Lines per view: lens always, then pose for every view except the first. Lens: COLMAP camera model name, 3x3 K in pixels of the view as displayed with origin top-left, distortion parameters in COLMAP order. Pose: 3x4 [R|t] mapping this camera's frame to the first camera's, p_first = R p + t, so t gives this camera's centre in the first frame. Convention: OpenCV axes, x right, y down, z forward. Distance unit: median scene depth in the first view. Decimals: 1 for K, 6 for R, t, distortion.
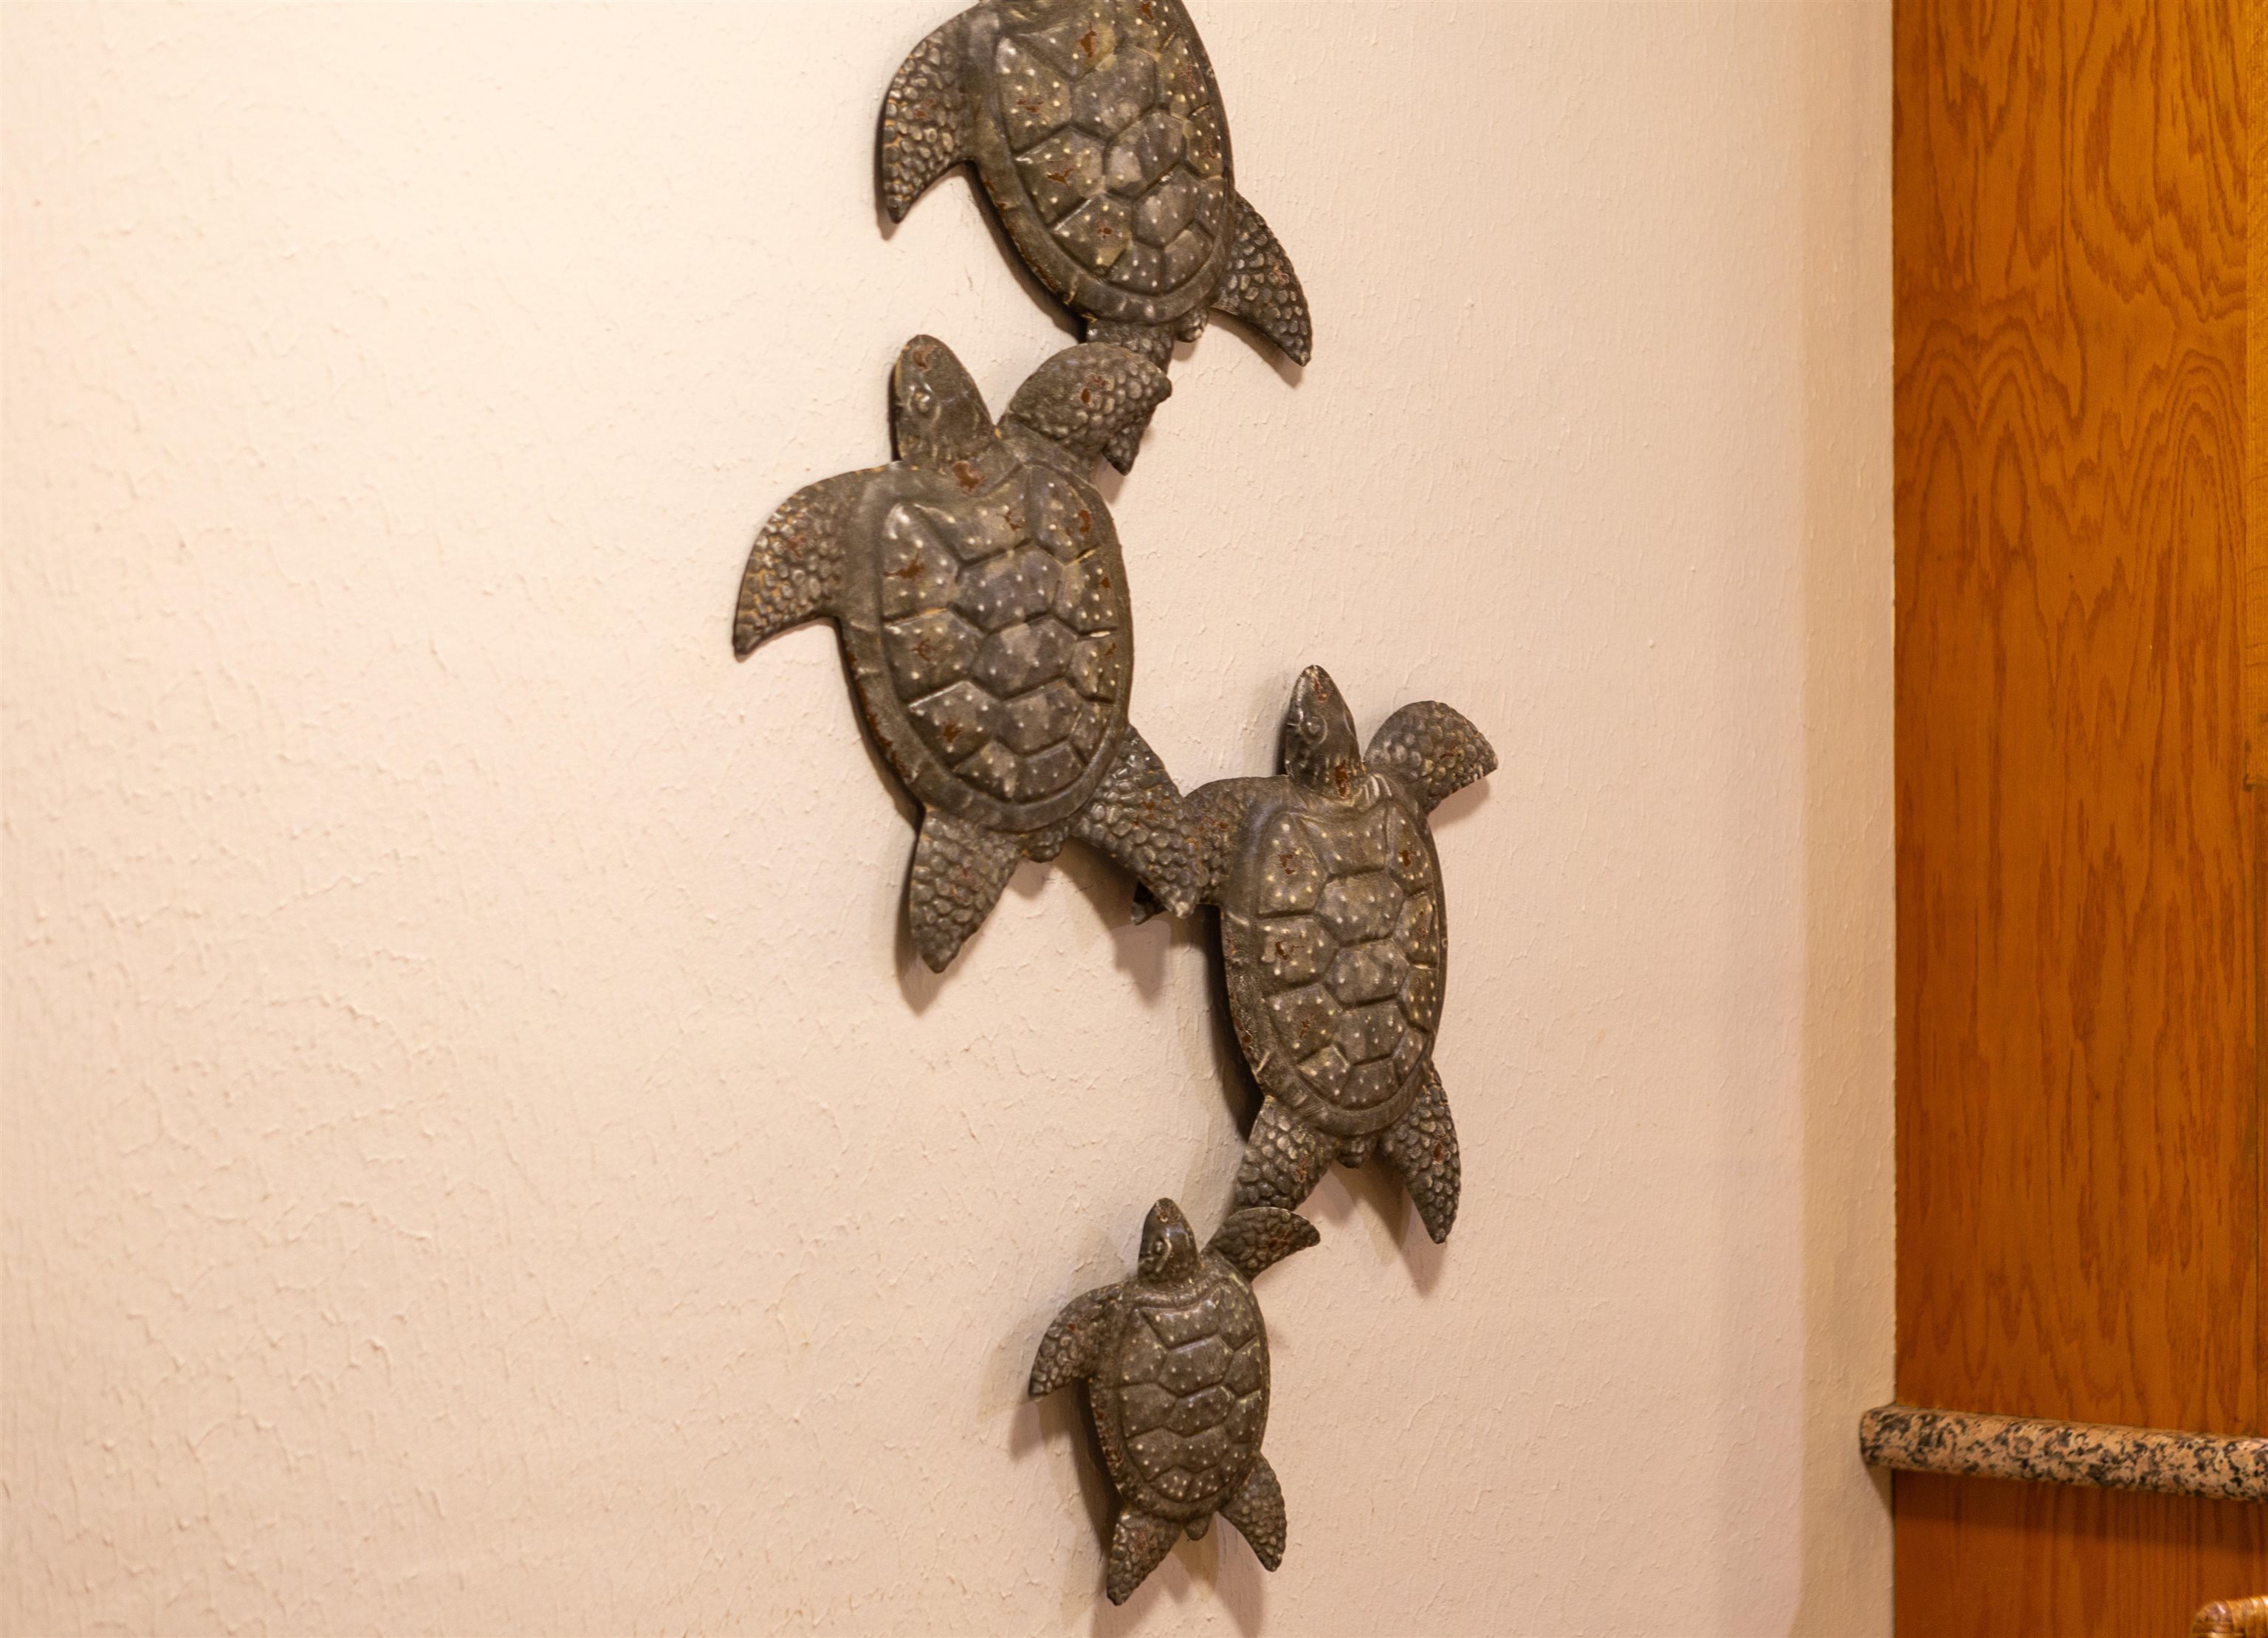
lens RADIAL K [[4815.3, 0, 1134.0], [0, 4815.3, 819.0], [0, 0, 1]] dist [-0.012268, -0.159940]
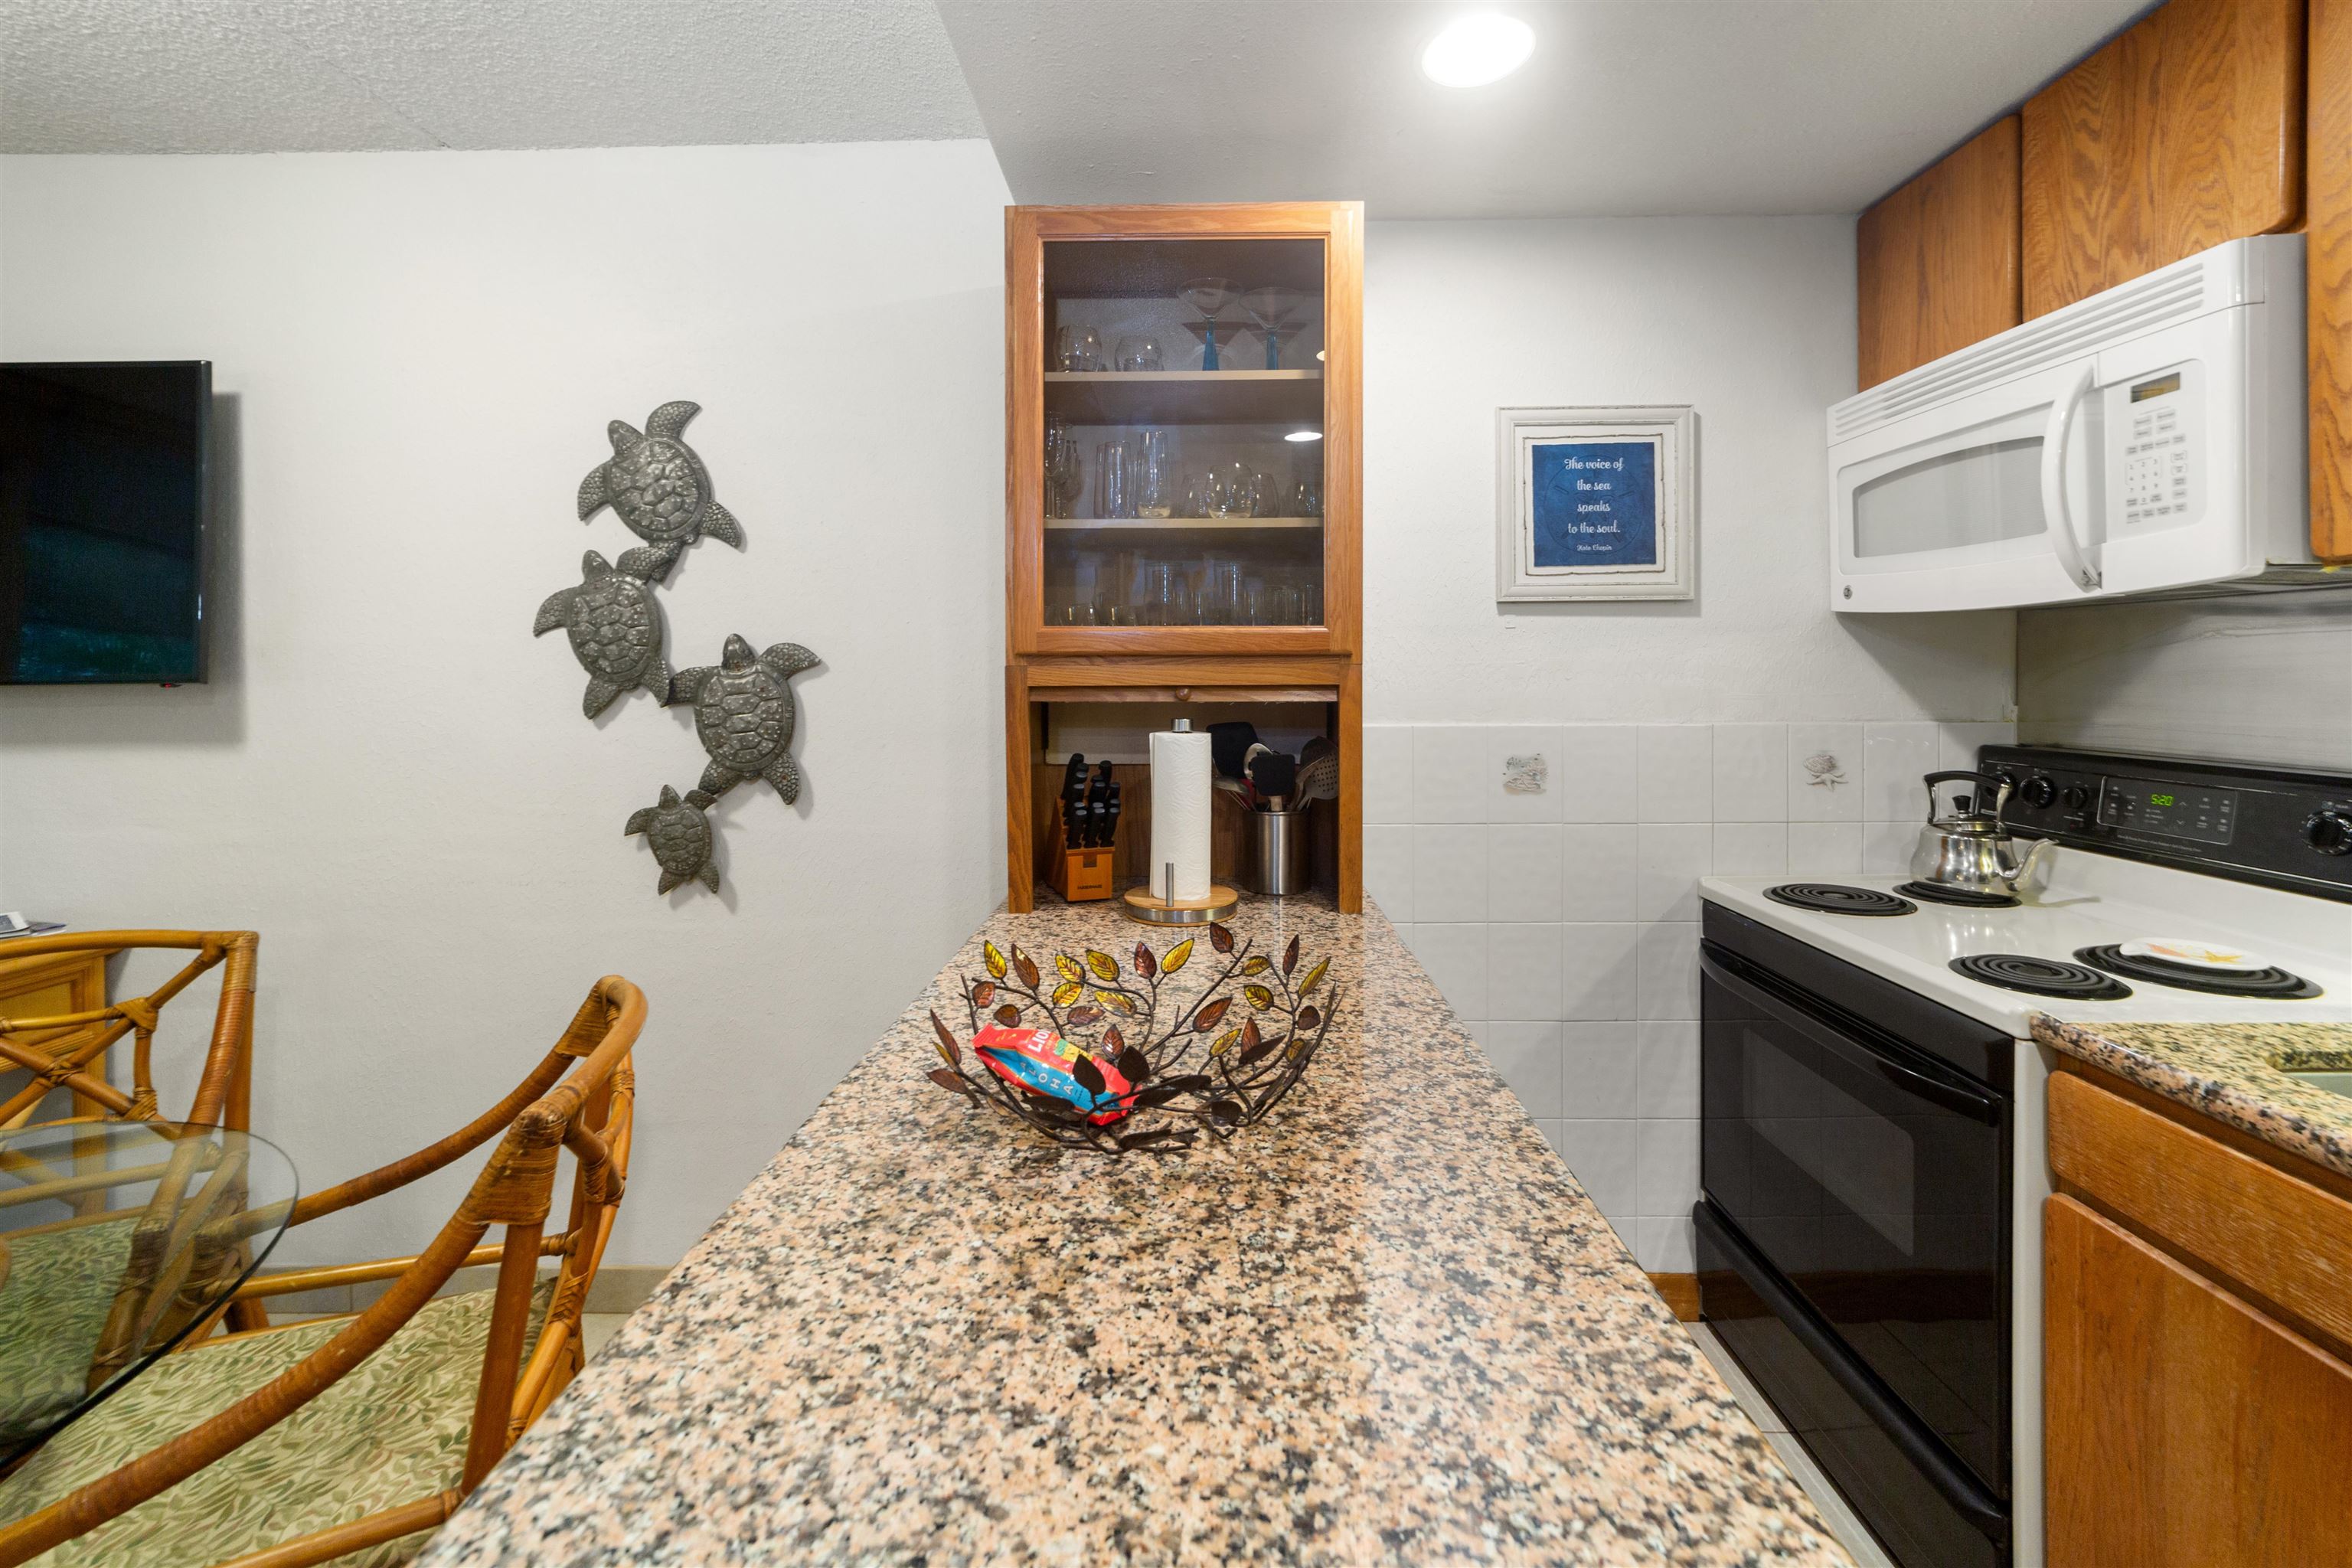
lens RADIAL K [[953.6, 0, 1181.9], [0, 953.6, 687.1], [0, 0, 1]] dist [0.001754, 0.000489]
pose [[0.667107, 0.015324, -0.744804, 0.785799], [0.000416, 0.999781, 0.020943, -0.008315], [0.744962, -0.014281, 0.666954, 0.810001]]
